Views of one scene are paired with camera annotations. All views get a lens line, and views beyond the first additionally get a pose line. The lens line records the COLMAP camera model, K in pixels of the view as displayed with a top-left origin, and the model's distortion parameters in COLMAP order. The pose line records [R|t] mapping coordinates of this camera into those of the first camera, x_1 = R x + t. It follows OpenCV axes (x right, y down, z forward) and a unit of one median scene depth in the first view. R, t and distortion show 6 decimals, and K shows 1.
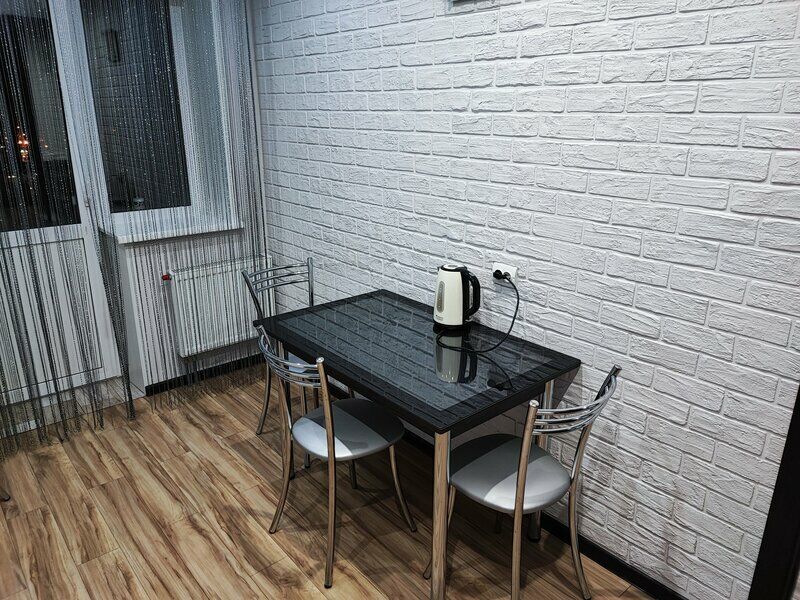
lens RADIAL K [[586.5, 0, 400.0], [0, 586.5, 300.0], [0, 0, 1]] dist [0.005274, -0.004550]
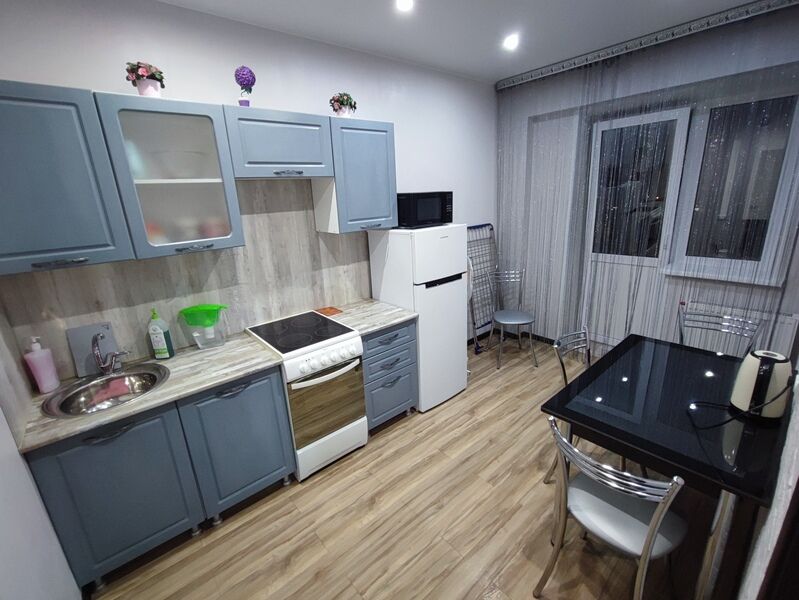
lens RADIAL K [[360.2, 0, 399.5], [0, 360.2, 300.0], [0, 0, 1]] dist [-0.001451, -0.000107]
pose [[0.009354, 0.281737, -0.959446, 0.430073], [-0.260487, 0.927048, 0.269683, -0.098147], [0.965432, 0.247401, 0.082061, 0.228293]]
